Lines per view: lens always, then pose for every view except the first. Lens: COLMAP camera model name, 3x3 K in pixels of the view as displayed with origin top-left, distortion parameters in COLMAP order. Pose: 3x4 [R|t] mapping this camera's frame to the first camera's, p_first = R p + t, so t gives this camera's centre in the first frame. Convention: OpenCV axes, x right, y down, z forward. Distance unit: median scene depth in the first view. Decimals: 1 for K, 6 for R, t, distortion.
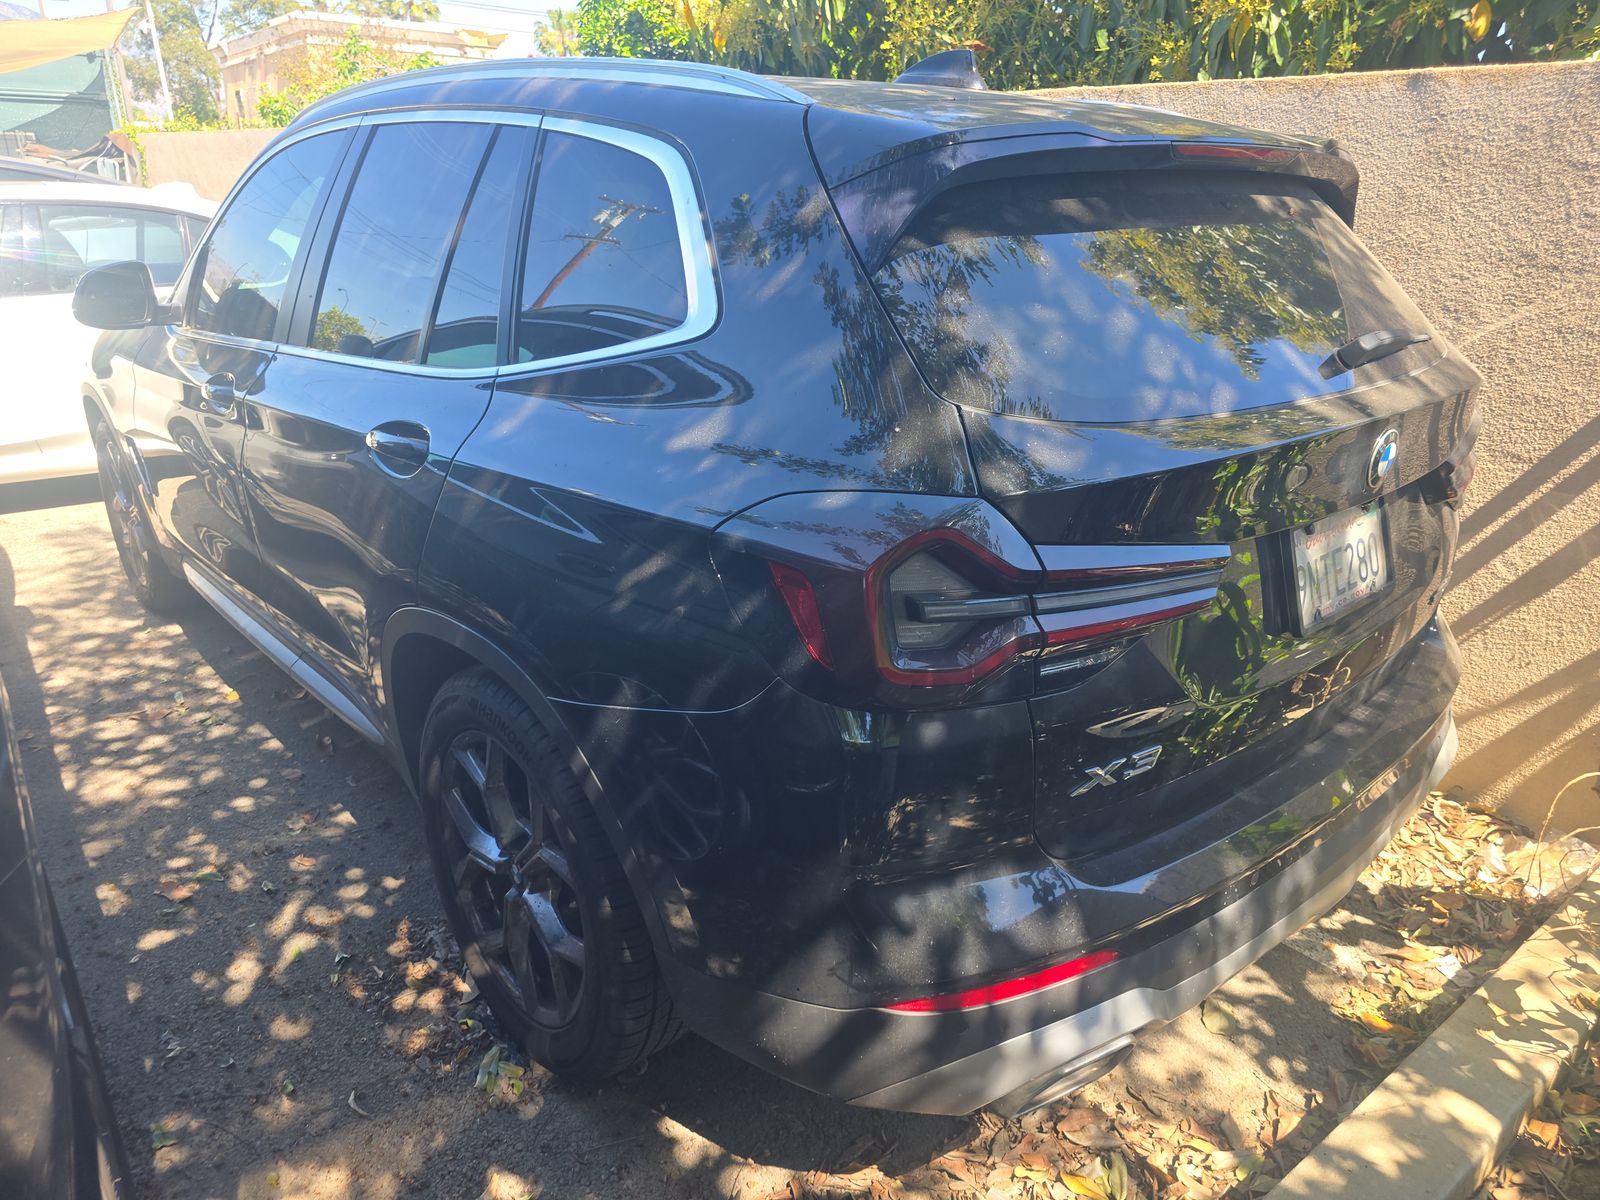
lens RADIAL K [[1098.2, 0, 804.2], [0, 1098.2, 592.7], [0, 0, 1]] dist [0.014197, -0.003758]
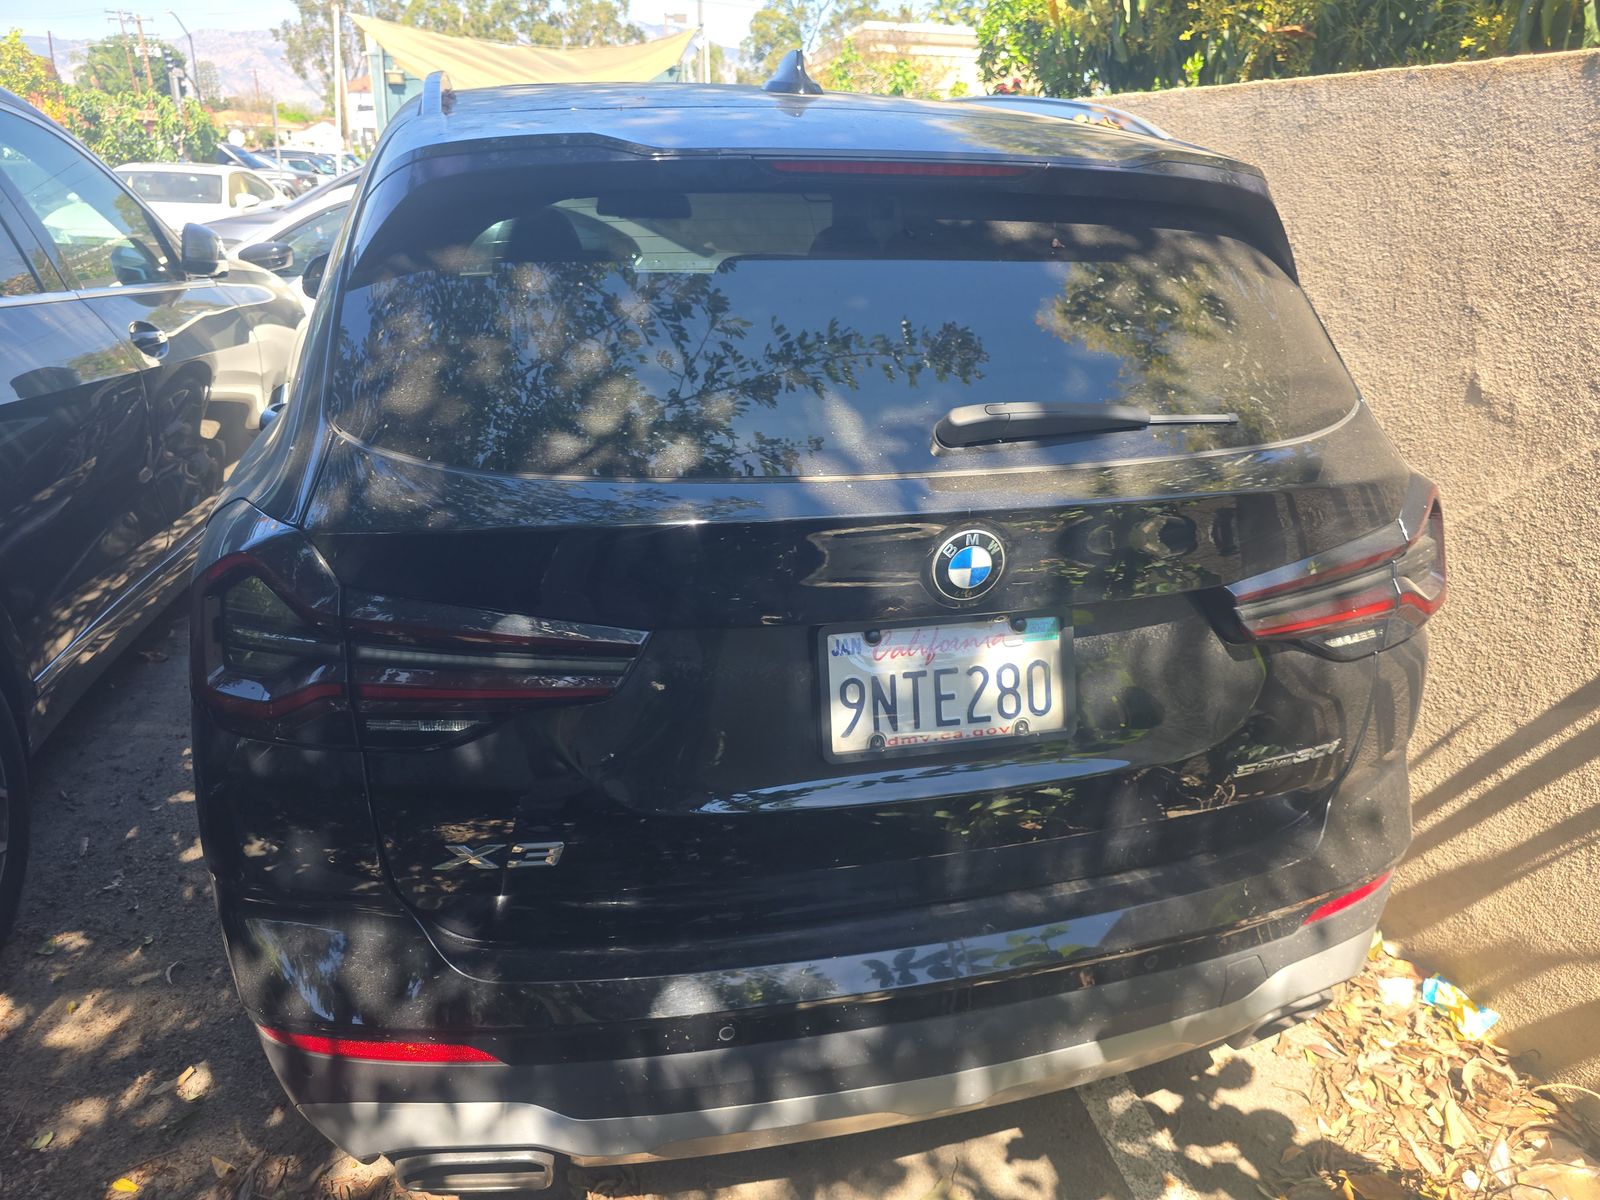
lens RADIAL K [[1098.2, 0, 804.2], [0, 1098.2, 592.7], [0, 0, 1]] dist [0.014197, -0.003758]
pose [[0.890638, 0.172146, -0.420867, 0.446265], [-0.171904, 0.984348, 0.038840, -0.066786], [0.420966, 0.037756, 0.906290, 0.148264]]
